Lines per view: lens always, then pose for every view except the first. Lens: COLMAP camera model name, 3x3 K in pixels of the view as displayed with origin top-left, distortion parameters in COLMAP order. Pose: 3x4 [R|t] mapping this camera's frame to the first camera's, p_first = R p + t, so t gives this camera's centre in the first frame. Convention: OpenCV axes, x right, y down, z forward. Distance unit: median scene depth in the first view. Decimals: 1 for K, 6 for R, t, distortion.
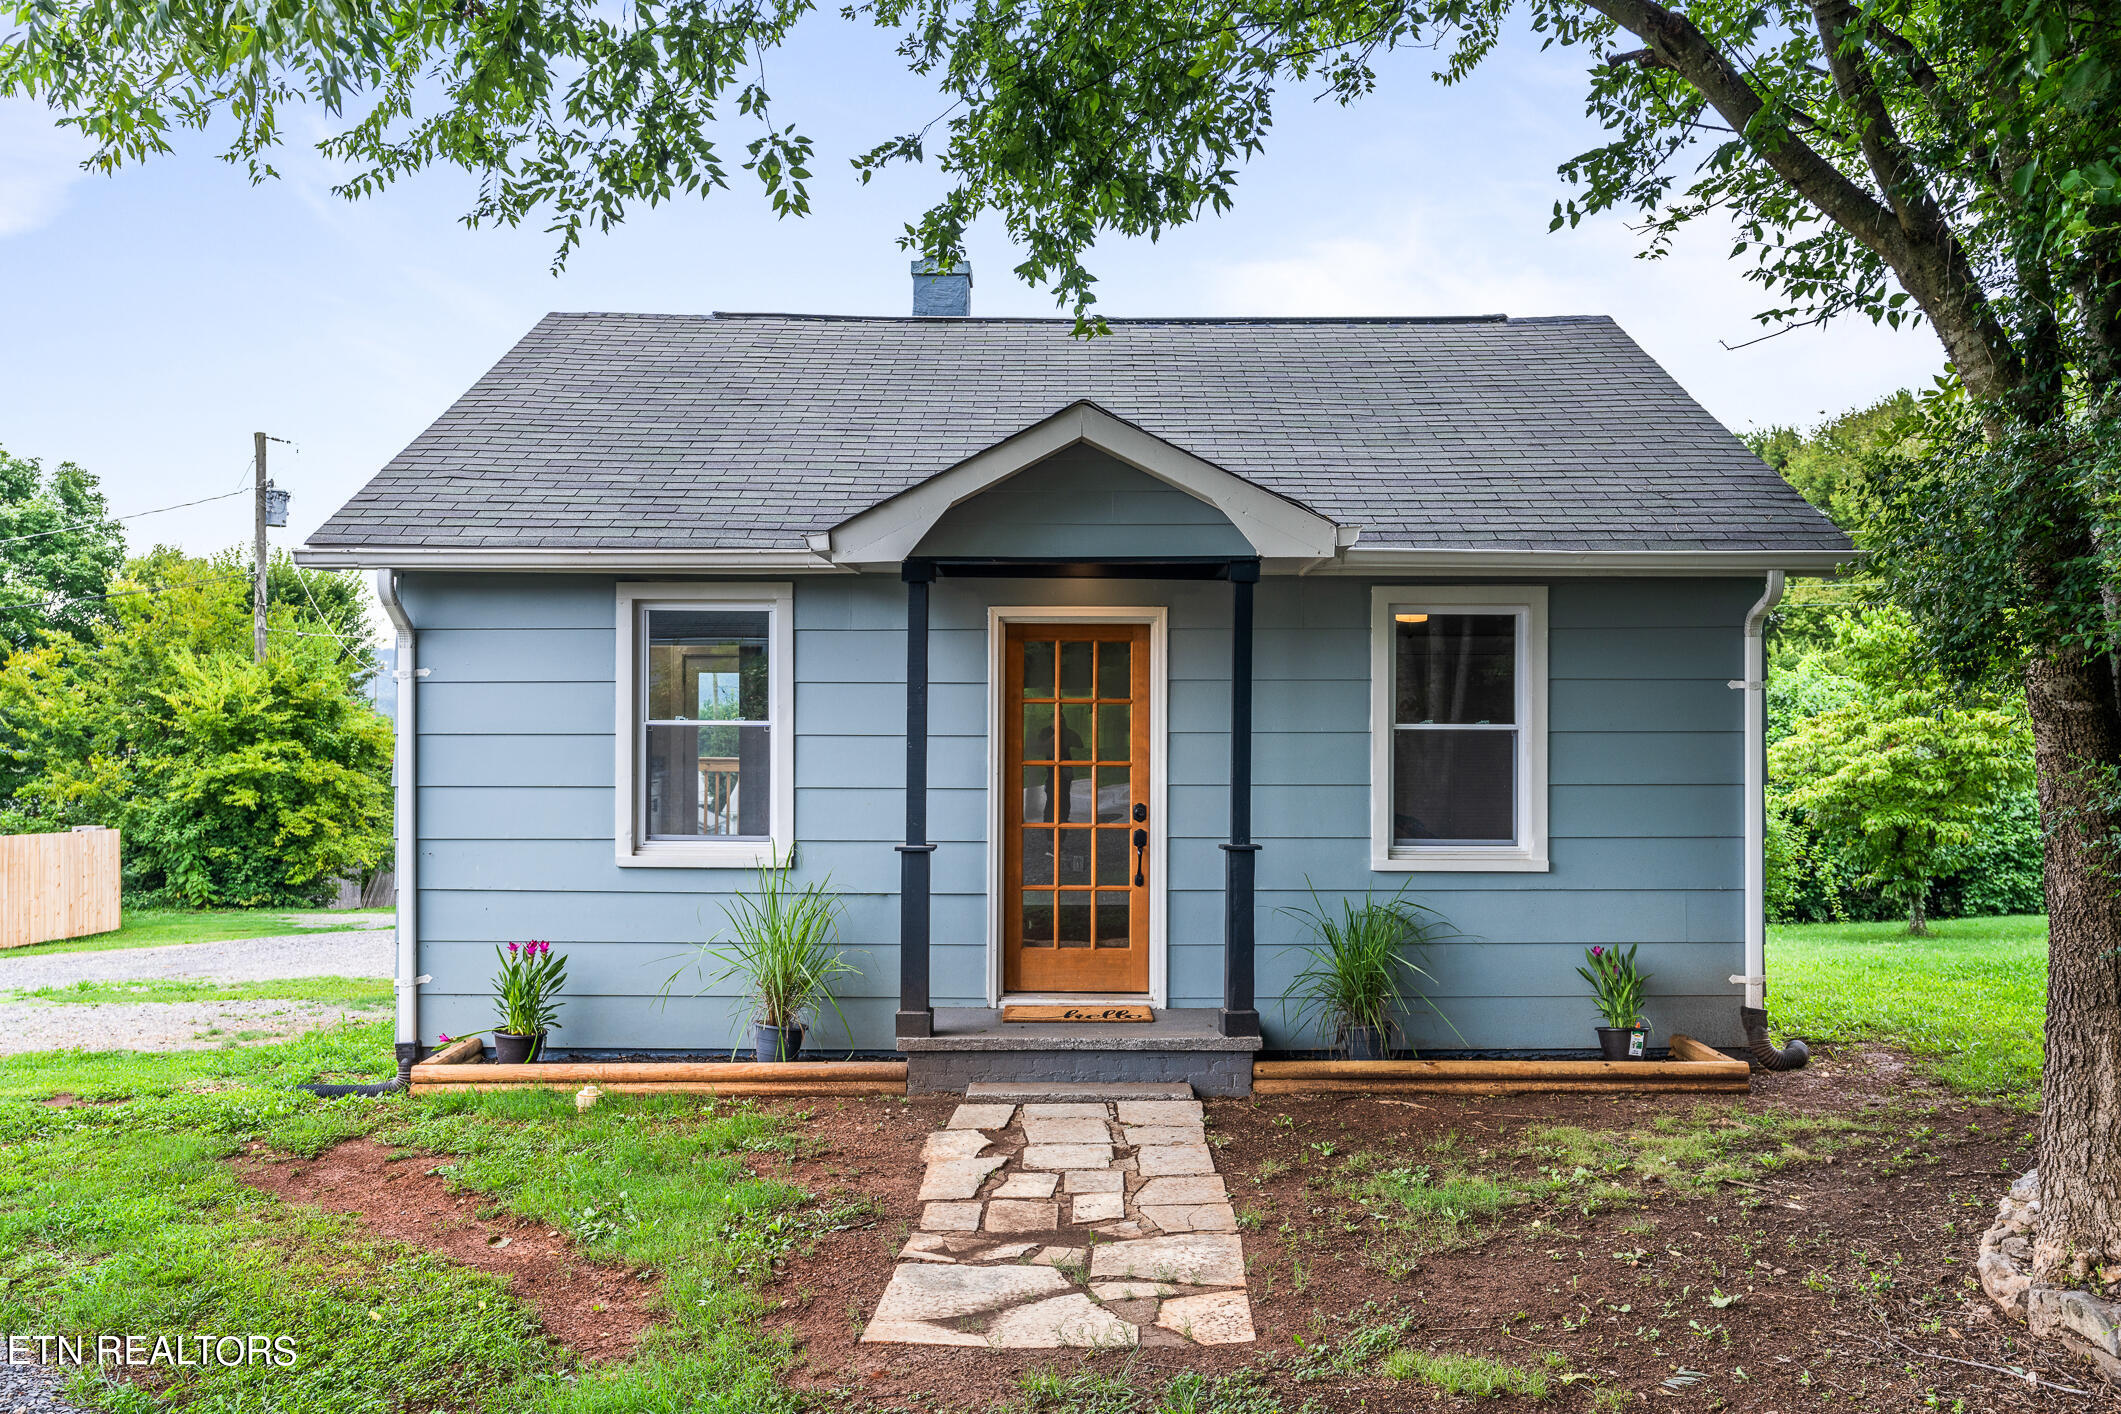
lens RADIAL K [[1792.0, 0, 1061.4], [0, 1792.0, 696.8], [0, 0, 1]] dist [0.000160, -0.001394]
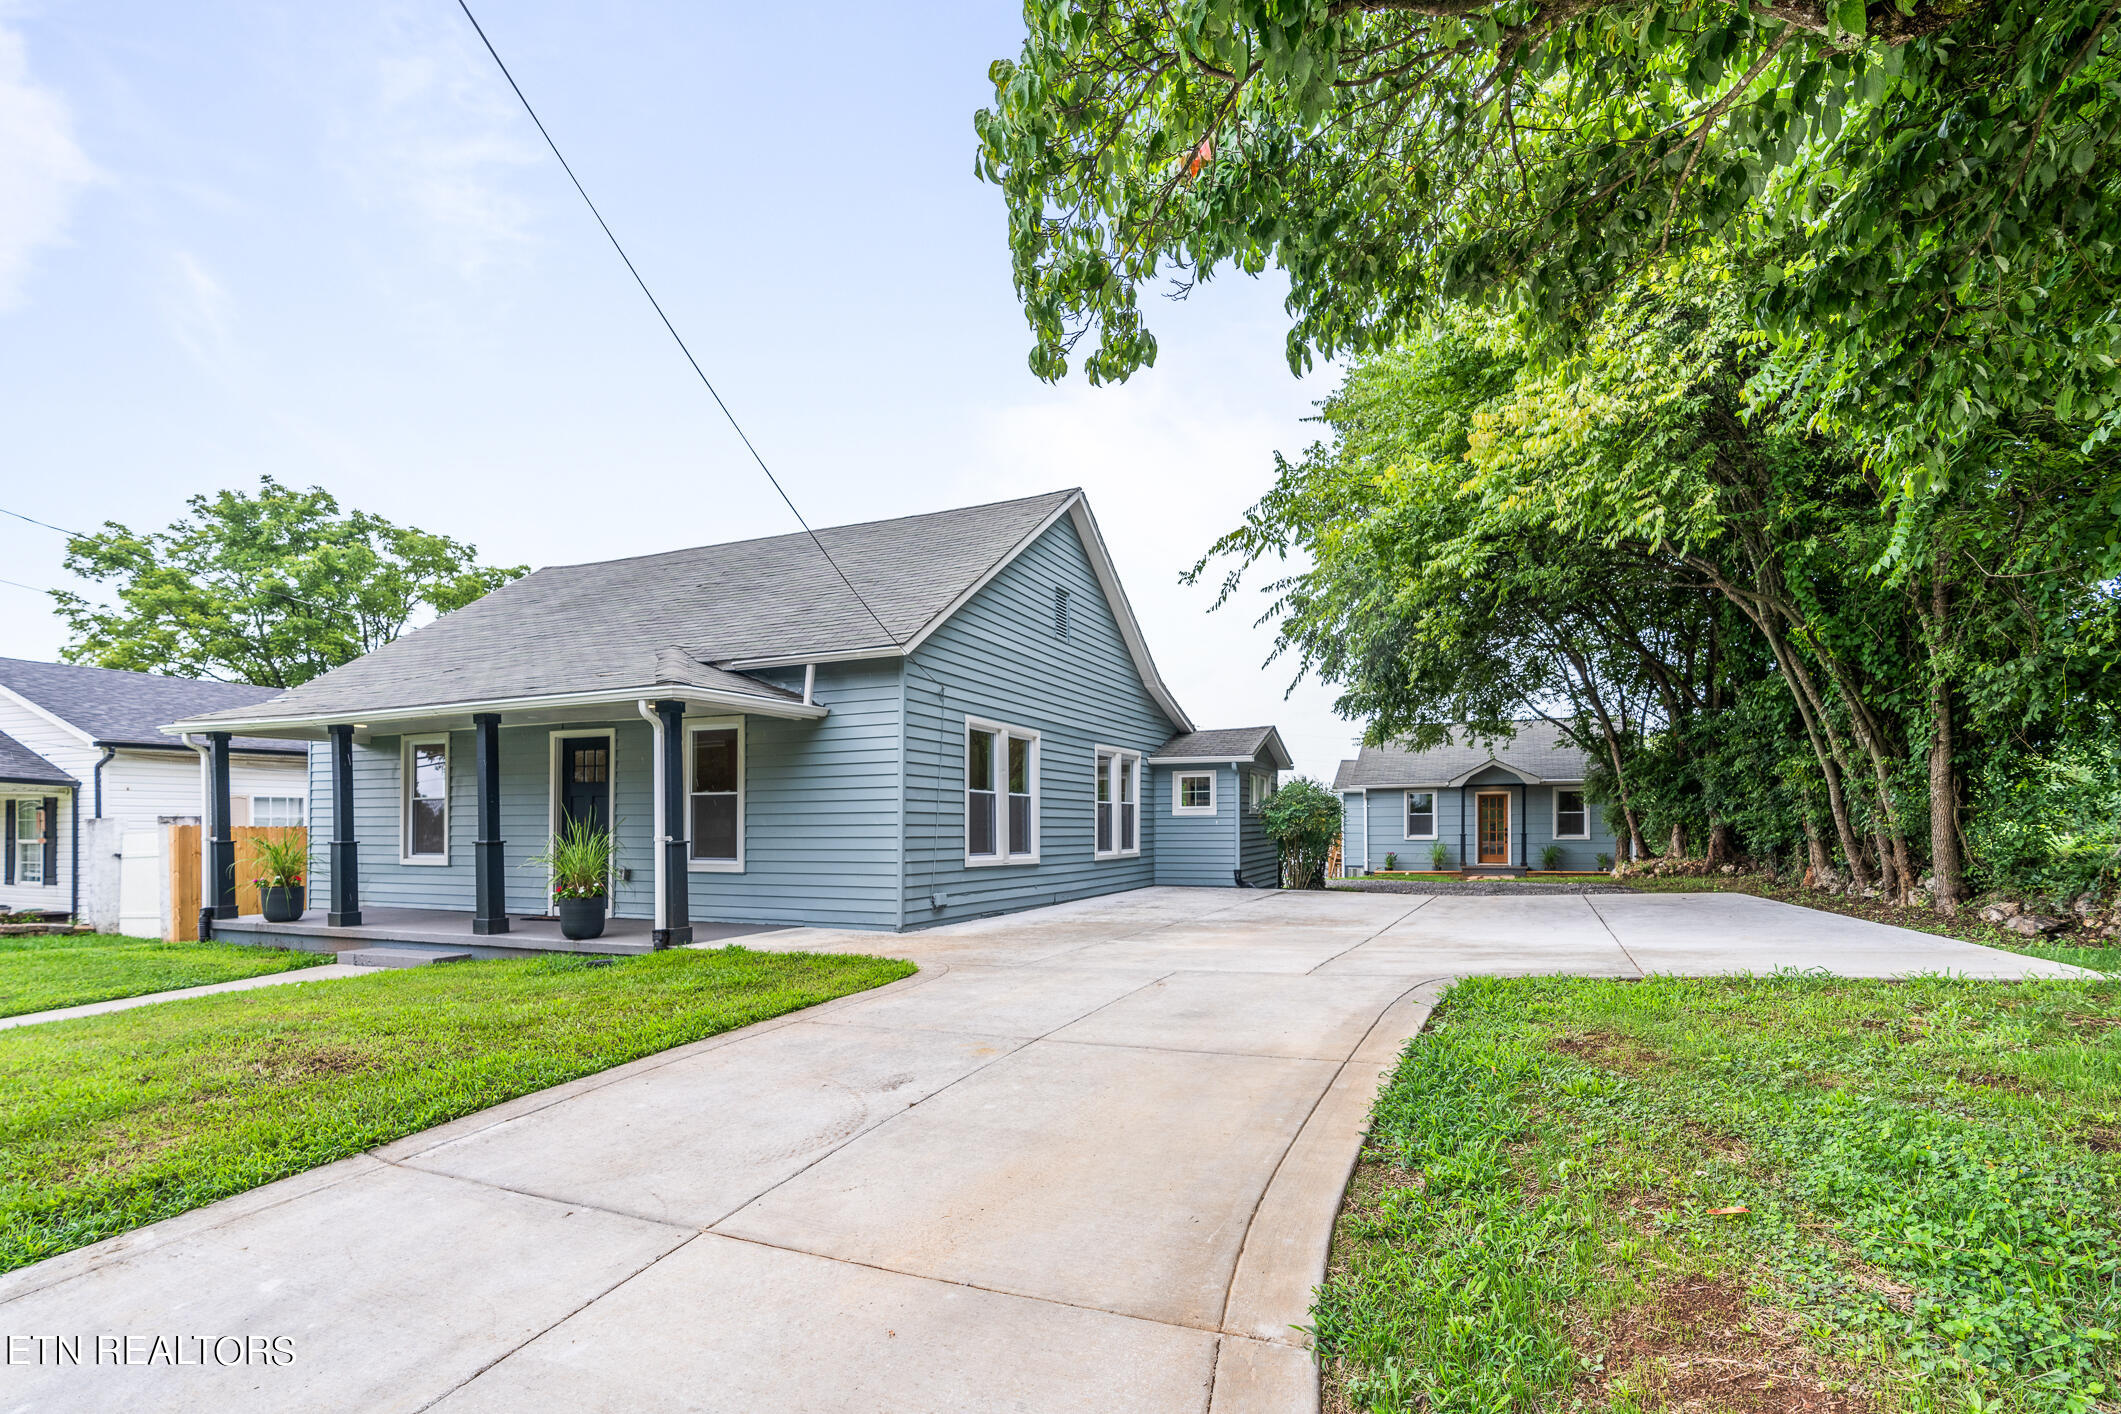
lens RADIAL K [[1010.4, 0, 1050.5], [0, 1010.4, 826.7], [0, 0, 1]] dist [-0.005745, -0.000056]
pose [[0.919777, -0.010975, -0.392289, -0.025238], [0.010425, 0.999939, -0.003532, 0.052130], [0.392304, -0.000841, 0.919835, -2.343916]]
